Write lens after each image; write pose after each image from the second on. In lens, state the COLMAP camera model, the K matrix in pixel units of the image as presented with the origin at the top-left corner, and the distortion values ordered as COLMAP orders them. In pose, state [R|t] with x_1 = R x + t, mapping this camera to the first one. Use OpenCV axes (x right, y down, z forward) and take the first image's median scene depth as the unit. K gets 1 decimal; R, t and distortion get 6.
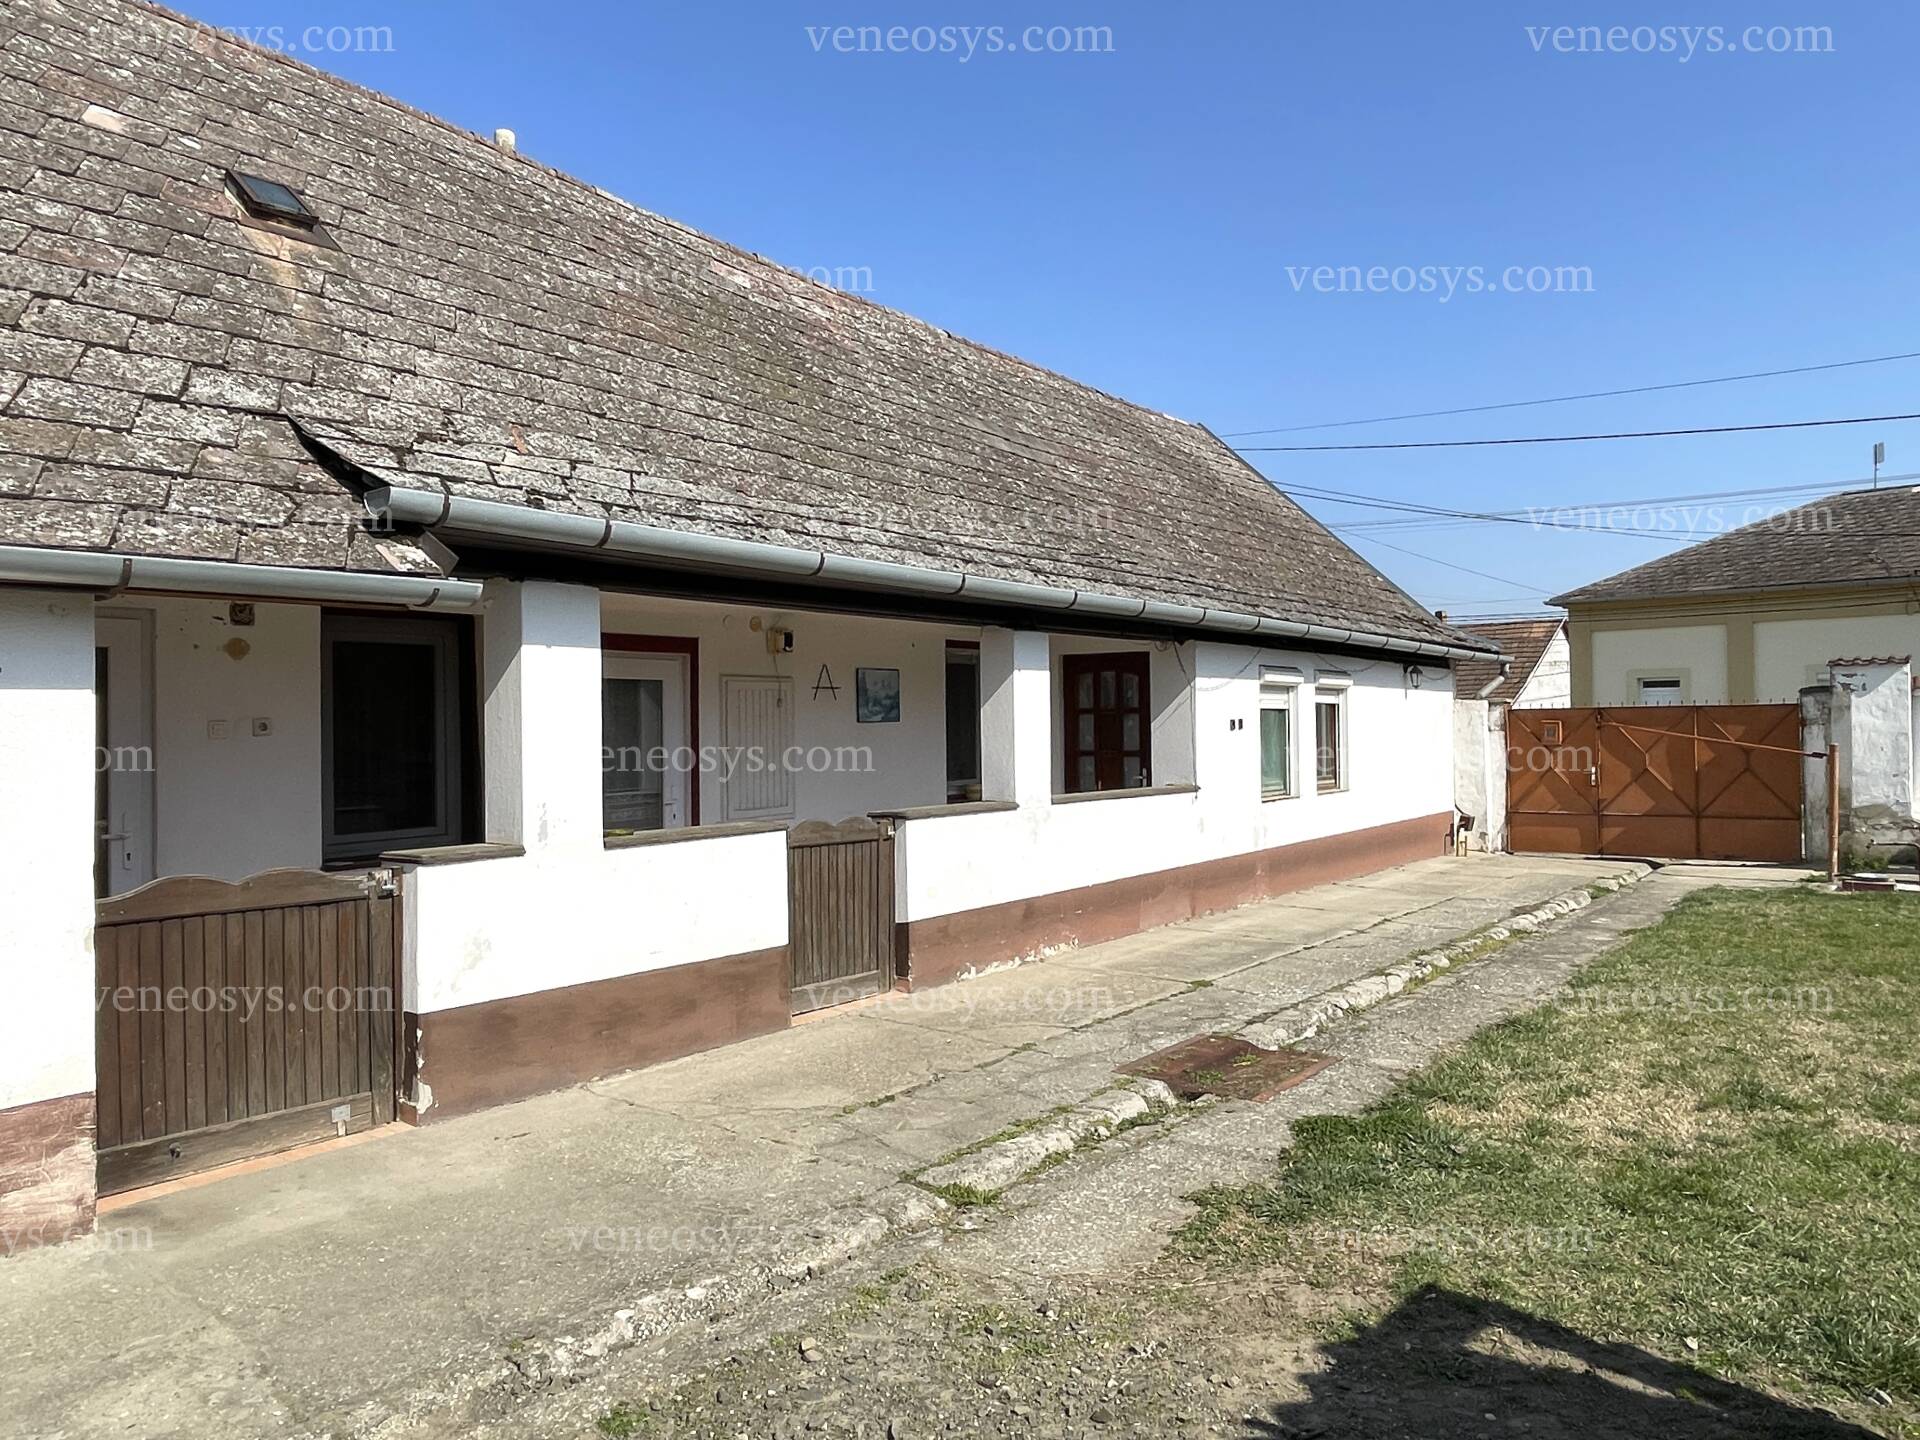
lens RADIAL K [[1279.8, 0, 955.6], [0, 1279.8, 718.5], [0, 0, 1]] dist [0.017407, -0.028860]
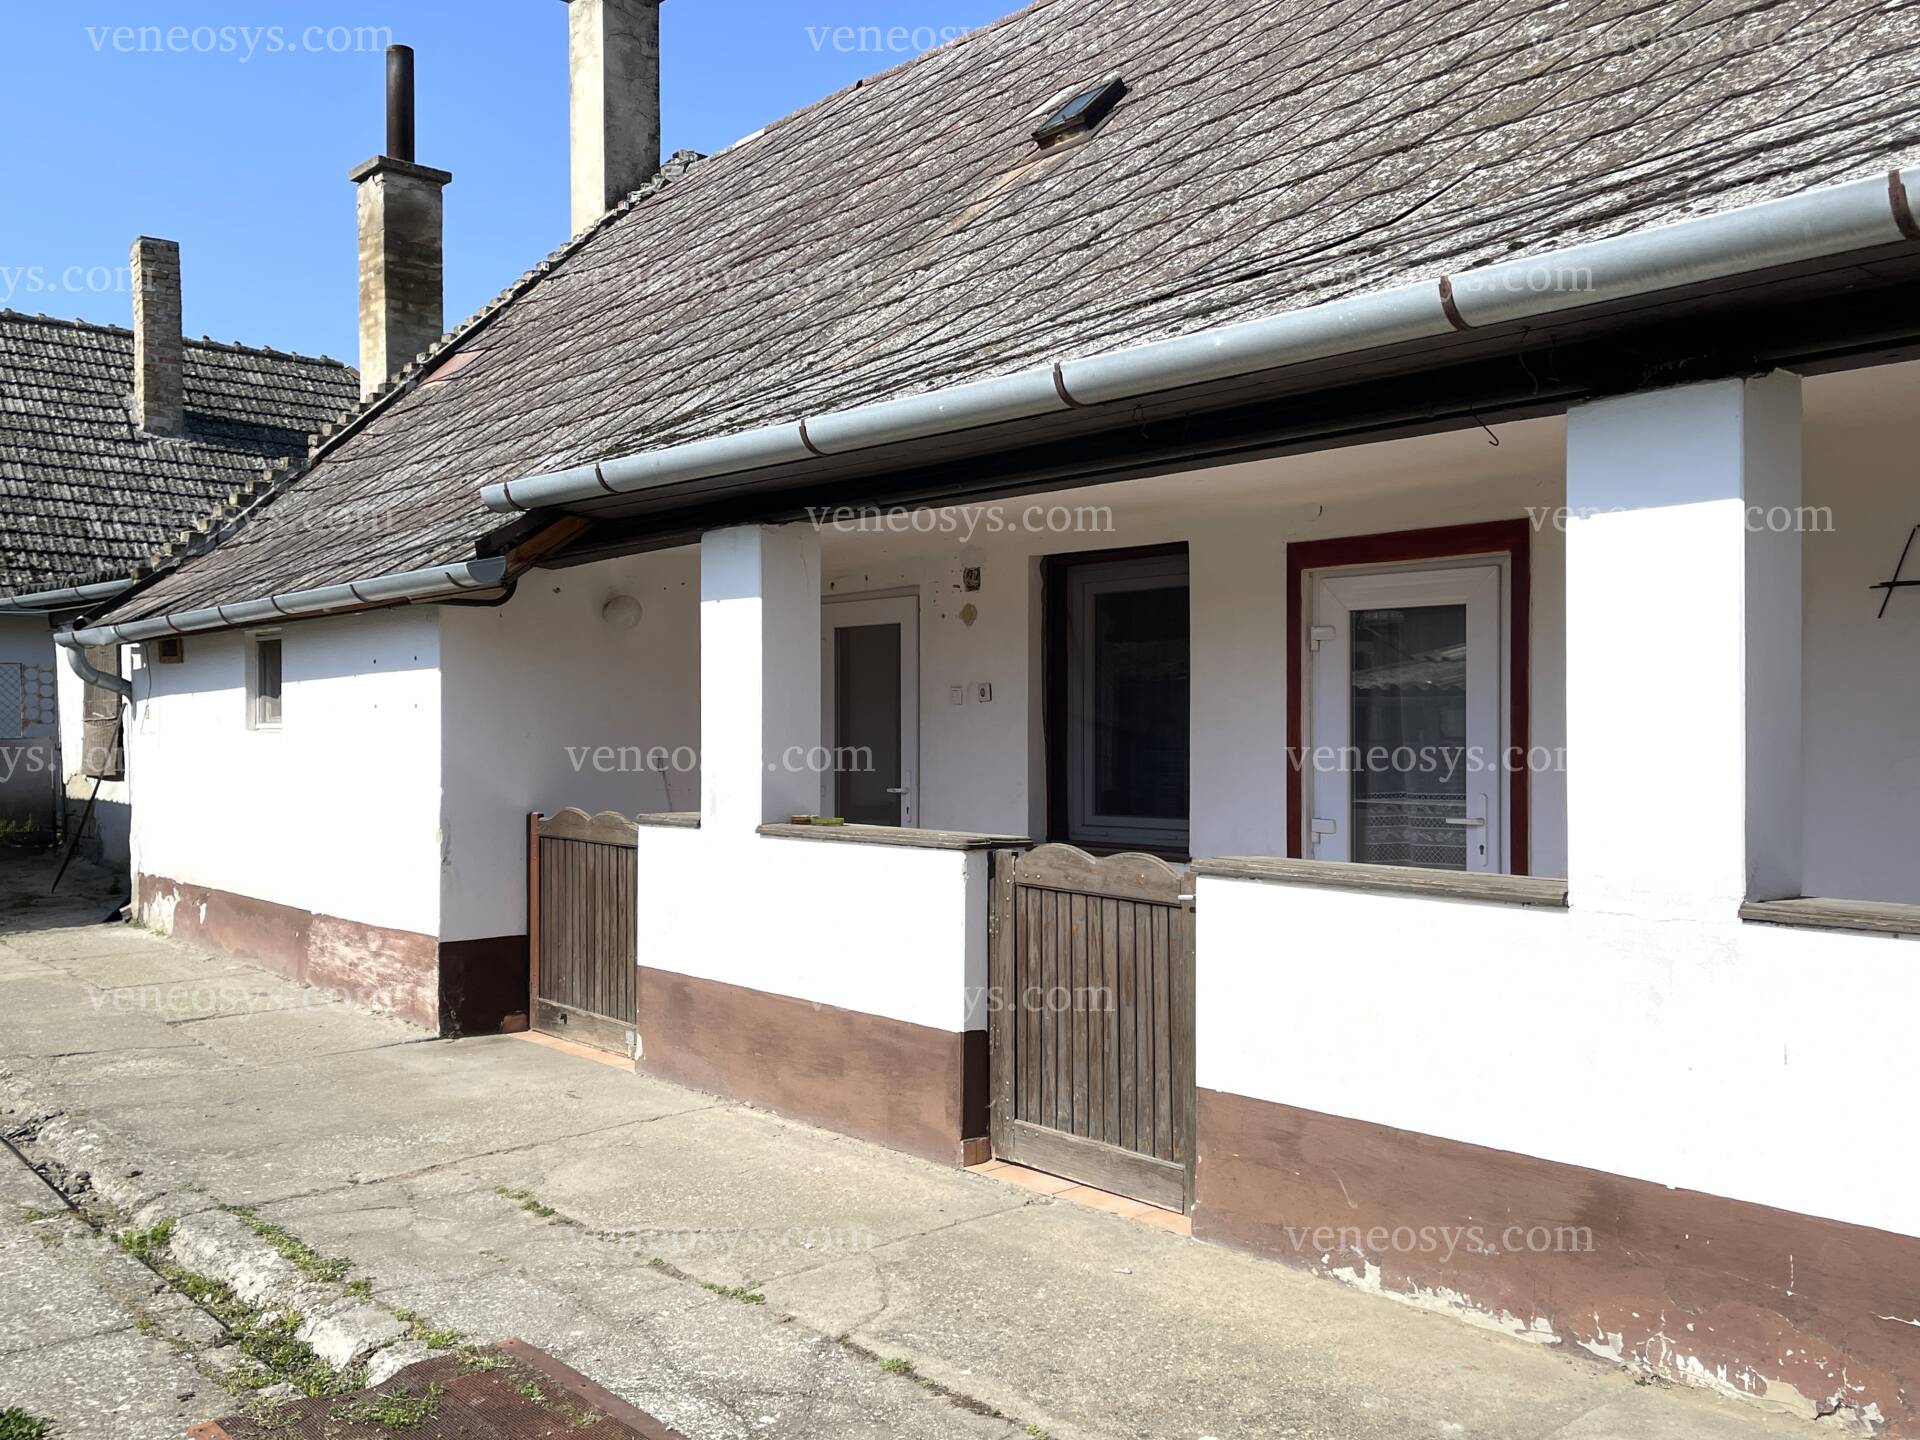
lens RADIAL K [[1707.1, 0, 989.1], [0, 1707.1, 691.4], [0, 0, 1]] dist [0.057452, -0.051567]
pose [[-0.184616, -0.007863, -0.982779, 0.578741], [0.008052, 0.999922, -0.009512, 0.014139], [0.982778, -0.009670, -0.184538, 0.980028]]
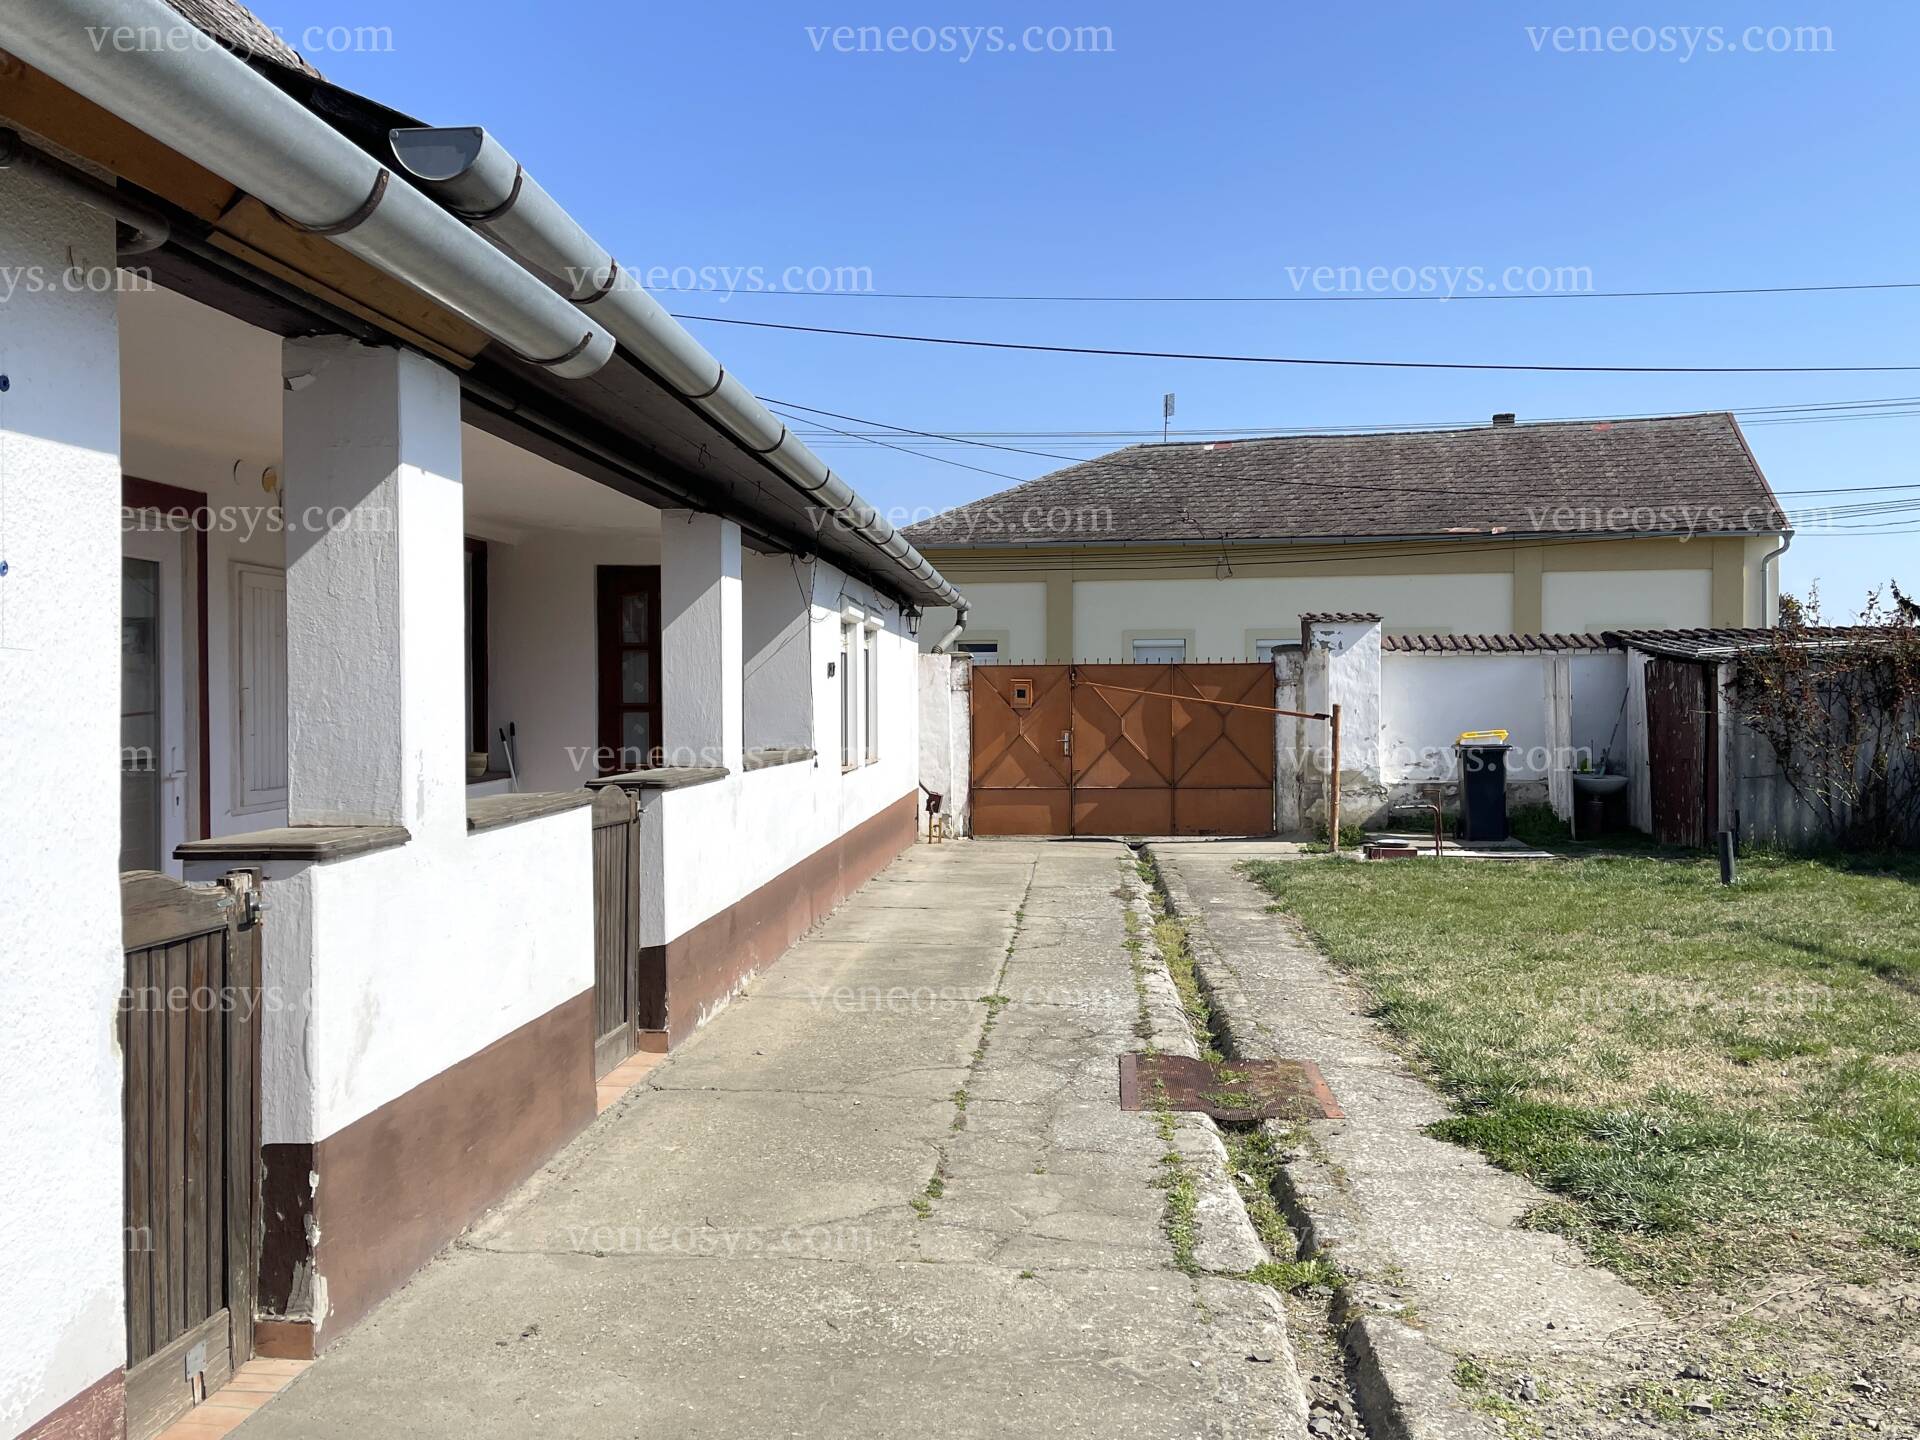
lens RADIAL K [[1707.1, 0, 962.5], [0, 1707.1, 721.6], [0, 0, 1]] dist [0.057452, -0.051567]
pose [[0.835147, 0.000896, 0.550025, -0.371176], [-0.010402, 0.999846, 0.014165, 0.028061], [-0.549928, -0.017551, 0.835028, 0.168696]]
